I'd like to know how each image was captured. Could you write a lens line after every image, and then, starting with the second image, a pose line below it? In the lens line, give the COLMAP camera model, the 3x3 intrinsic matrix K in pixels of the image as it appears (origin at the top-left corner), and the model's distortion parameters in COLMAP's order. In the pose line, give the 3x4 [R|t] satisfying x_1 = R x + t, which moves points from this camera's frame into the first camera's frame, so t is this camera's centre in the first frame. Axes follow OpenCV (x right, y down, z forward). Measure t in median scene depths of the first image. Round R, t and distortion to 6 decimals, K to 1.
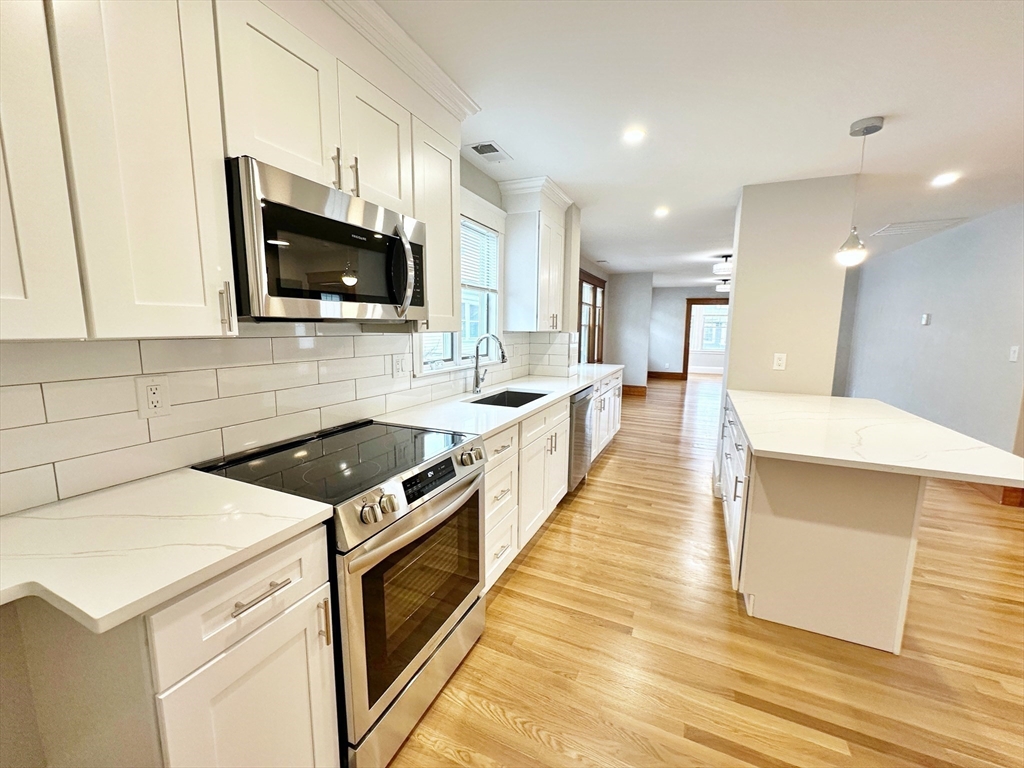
lens RADIAL K [[410.3, 0, 512.1], [0, 410.3, 384.5], [0, 0, 1]] dist [0.000216, -0.000516]
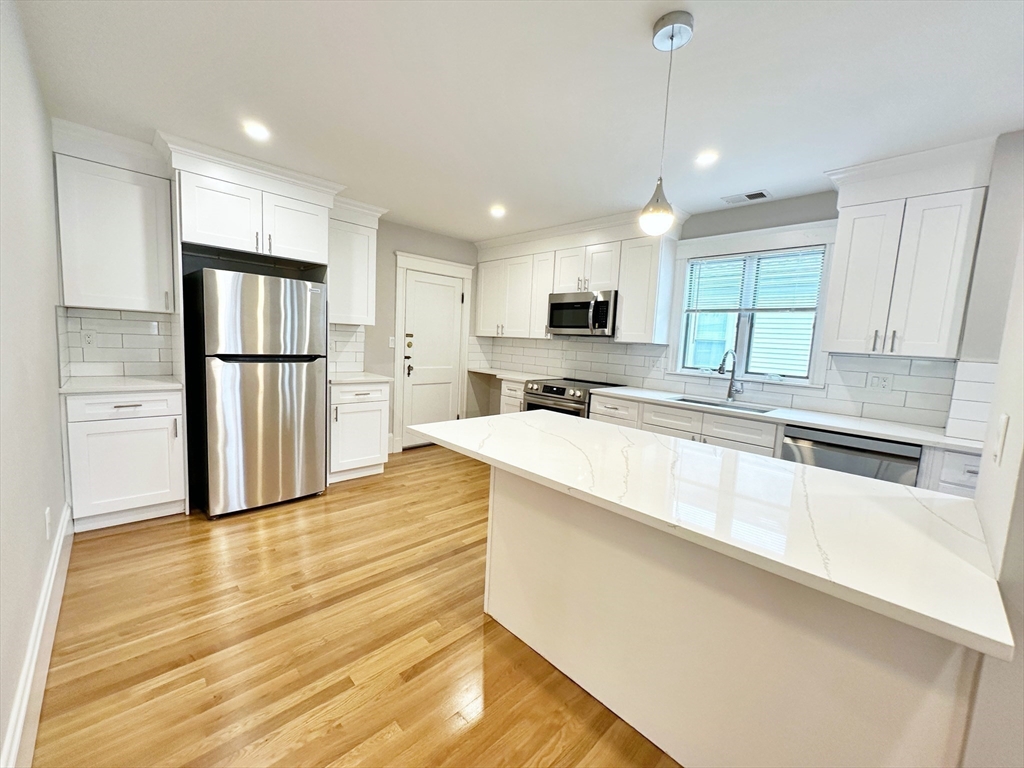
lens RADIAL K [[410.3, 0, 512.9], [0, 410.3, 383.2], [0, 0, 1]] dist [0.000216, -0.000516]
pose [[-0.366997, 0.068296, -0.927712, 1.460307], [-0.185720, 0.971843, 0.145015, -0.098947], [0.911494, 0.225514, -0.343979, 1.005597]]
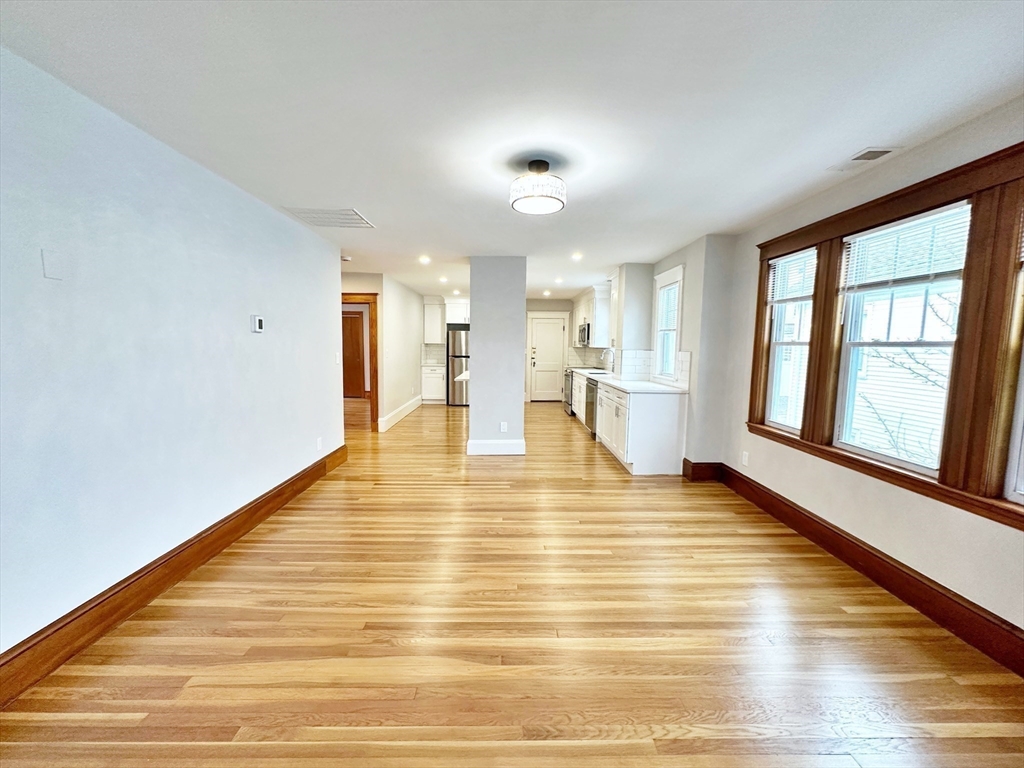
lens RADIAL K [[410.3, 0, 512.1], [0, 410.3, 384.7], [0, 0, 1]] dist [0.000216, -0.000516]
pose [[-0.903685, 0.018326, -0.427806, 1.842696], [-0.083115, 0.972575, 0.217231, -0.479553], [0.420055, 0.231866, -0.877378, 3.544182]]
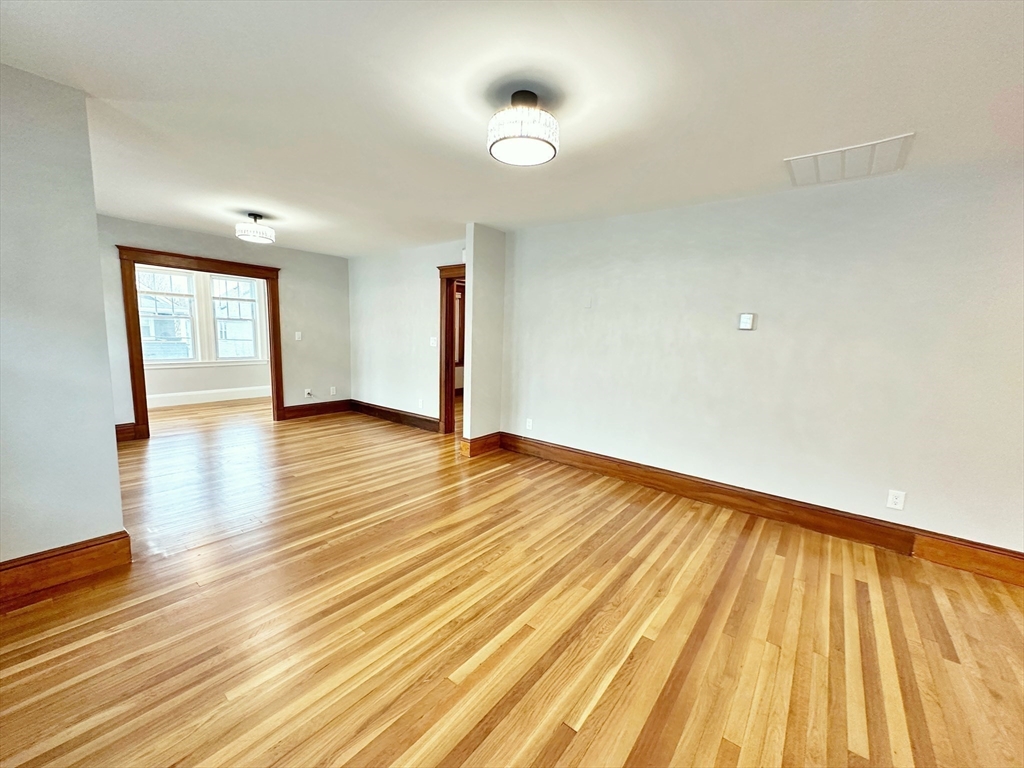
lens RADIAL K [[410.3, 0, 514.8], [0, 410.3, 381.2], [0, 0, 1]] dist [0.000216, -0.000516]
pose [[0.237020, -0.118317, 0.964273, 0.490530], [0.106218, 0.989762, 0.095336, -0.330198], [-0.965681, 0.079827, 0.247160, 2.412940]]
